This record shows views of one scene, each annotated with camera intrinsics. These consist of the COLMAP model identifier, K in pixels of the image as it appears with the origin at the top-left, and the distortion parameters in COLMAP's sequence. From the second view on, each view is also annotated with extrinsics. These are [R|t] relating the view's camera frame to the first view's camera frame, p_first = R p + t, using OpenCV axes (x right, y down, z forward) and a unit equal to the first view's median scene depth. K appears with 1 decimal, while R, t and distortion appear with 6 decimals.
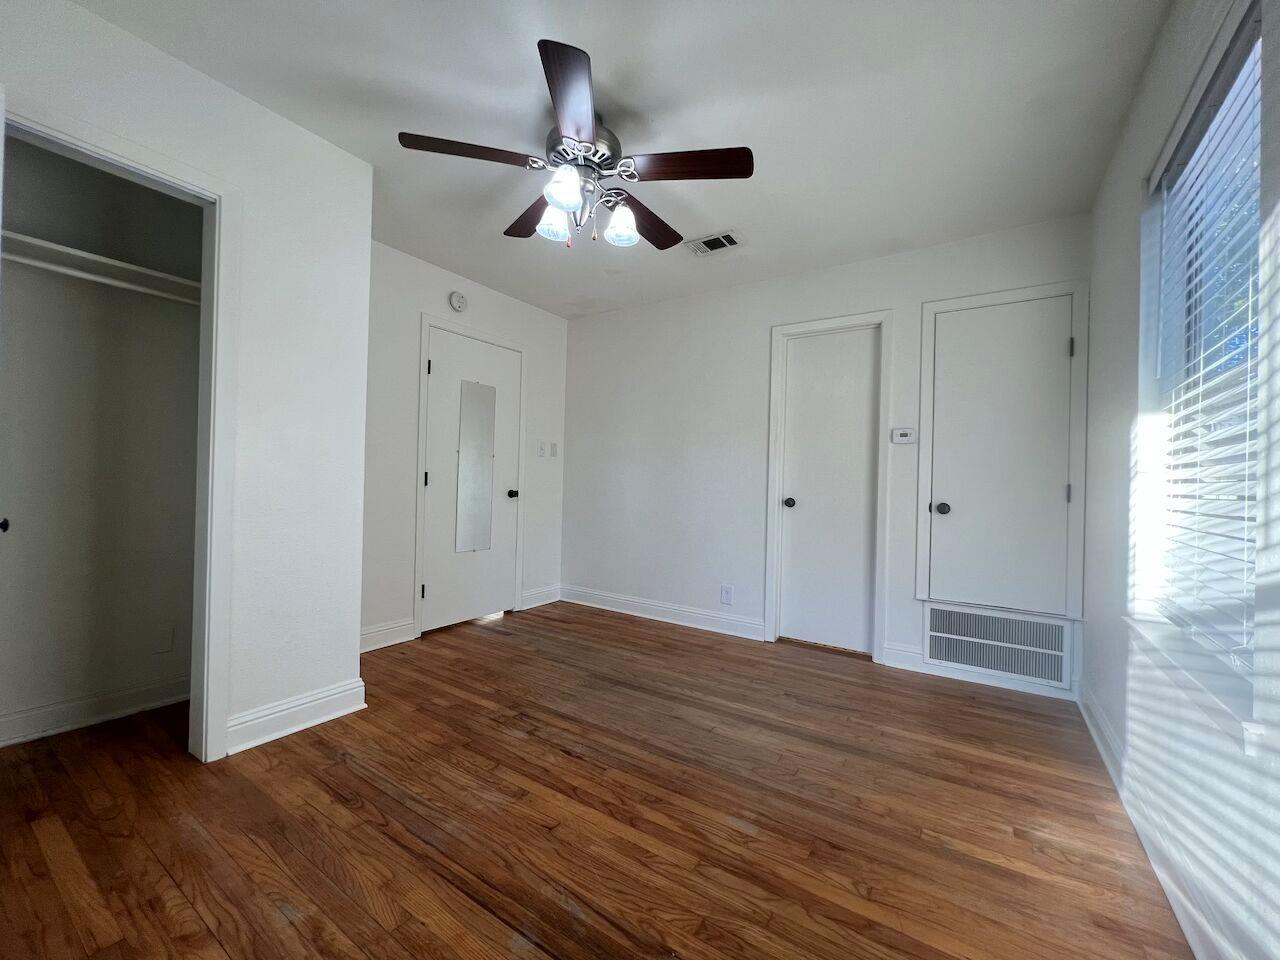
lens RADIAL K [[515.7, 0, 639.9], [0, 515.7, 482.1], [0, 0, 1]] dist [0.009156, -0.000848]
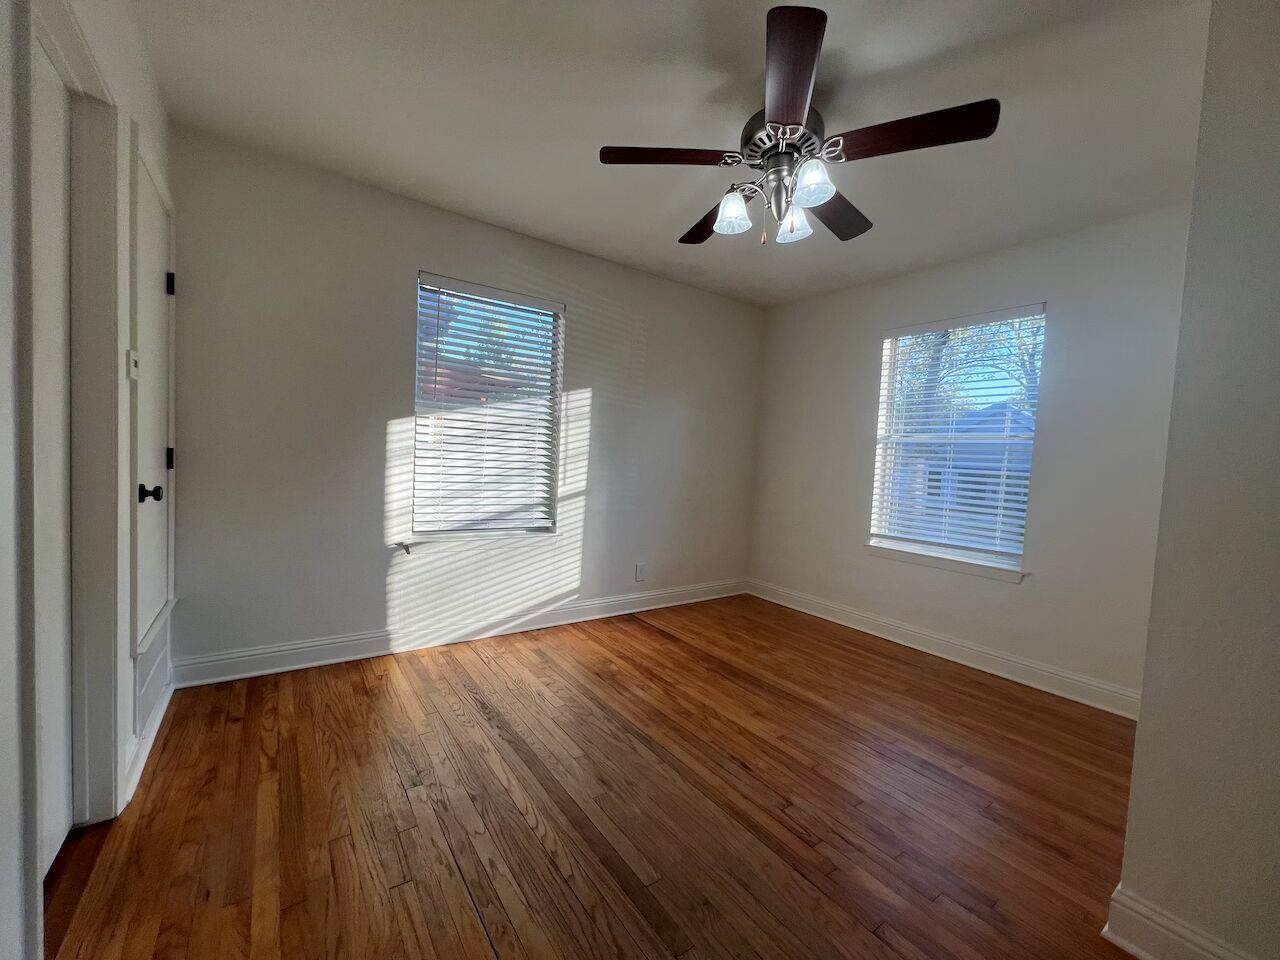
lens RADIAL K [[515.7, 0, 636.8], [0, 515.7, 481.6], [0, 0, 1]] dist [0.009156, -0.000848]
pose [[-0.930846, -0.088224, 0.354602, -0.244133], [-0.074747, 0.995869, 0.051557, -0.053824], [-0.357686, 0.021486, -0.933595, 1.937830]]
